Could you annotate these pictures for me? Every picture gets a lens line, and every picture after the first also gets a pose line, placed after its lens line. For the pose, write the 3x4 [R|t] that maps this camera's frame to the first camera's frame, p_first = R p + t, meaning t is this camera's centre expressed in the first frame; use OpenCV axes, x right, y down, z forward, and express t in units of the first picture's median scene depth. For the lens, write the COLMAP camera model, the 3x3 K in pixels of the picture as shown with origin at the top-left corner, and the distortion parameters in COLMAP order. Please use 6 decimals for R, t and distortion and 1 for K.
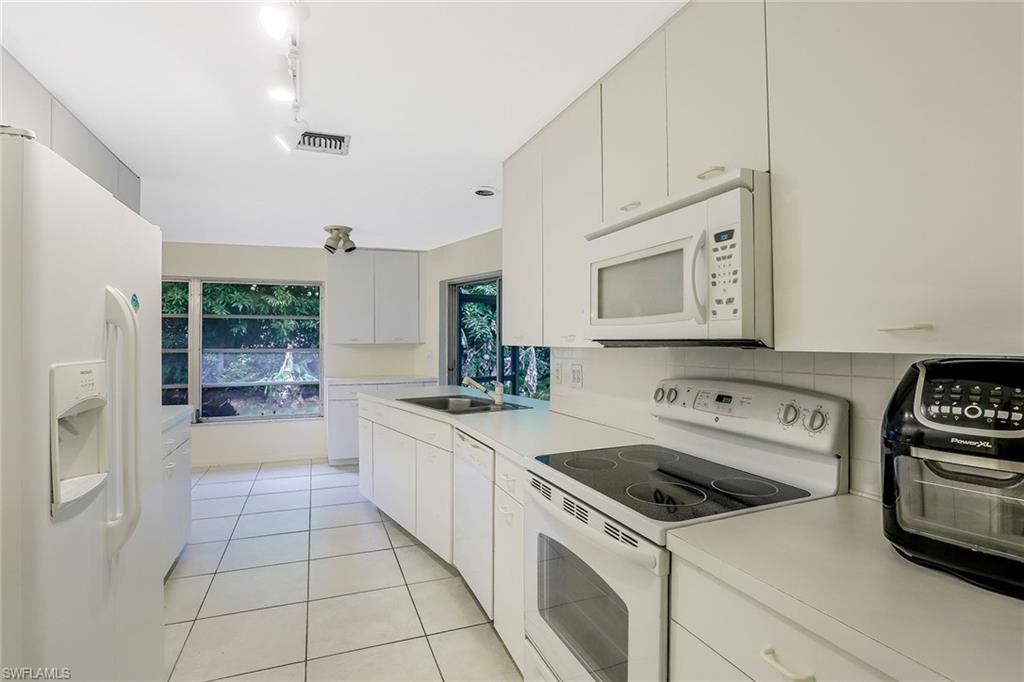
lens RADIAL K [[497.7, 0, 509.5], [0, 497.7, 331.6], [0, 0, 1]] dist [-0.079463, 0.035260]
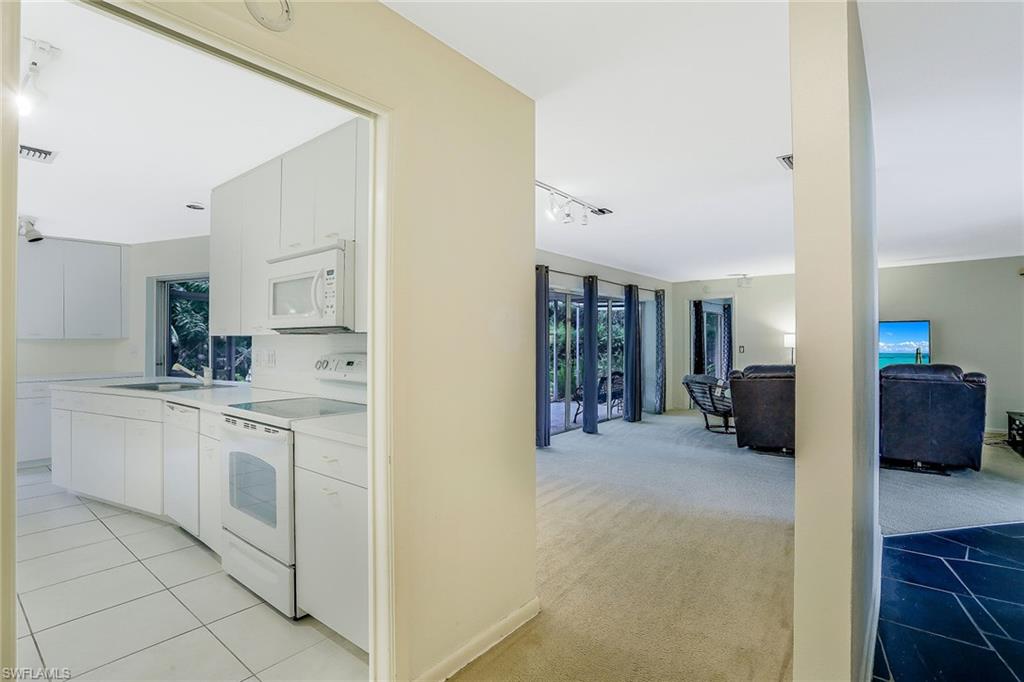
lens RADIAL K [[498.8, 0, 509.9], [0, 498.8, 337.7], [0, 0, 1]] dist [-0.078883, 0.034650]
pose [[0.870483, 0.003108, 0.492188, 0.048637], [-0.007923, 0.999939, 0.007697, 0.019548], [-0.492134, -0.010600, 0.870455, -0.505691]]
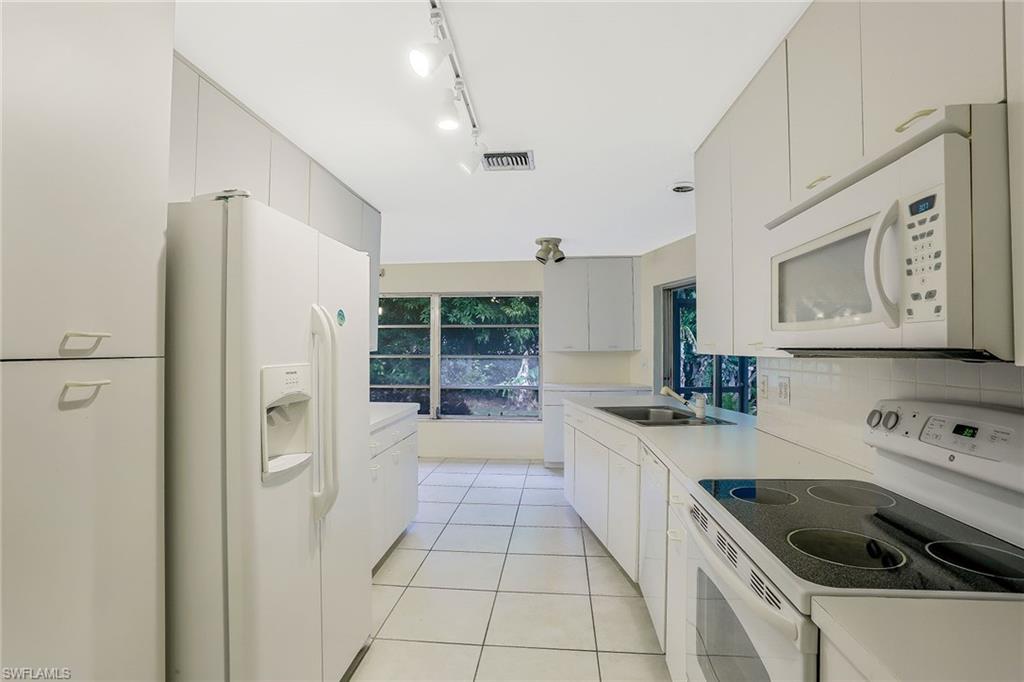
lens RADIAL K [[498.8, 0, 509.9], [0, 498.8, 337.7], [0, 0, 1]] dist [-0.078883, 0.034650]
pose [[0.890978, -0.006255, -0.454004, 0.104856], [0.005206, 0.999980, -0.003559, -0.000279], [0.454017, 0.000807, 0.890993, 0.045519]]
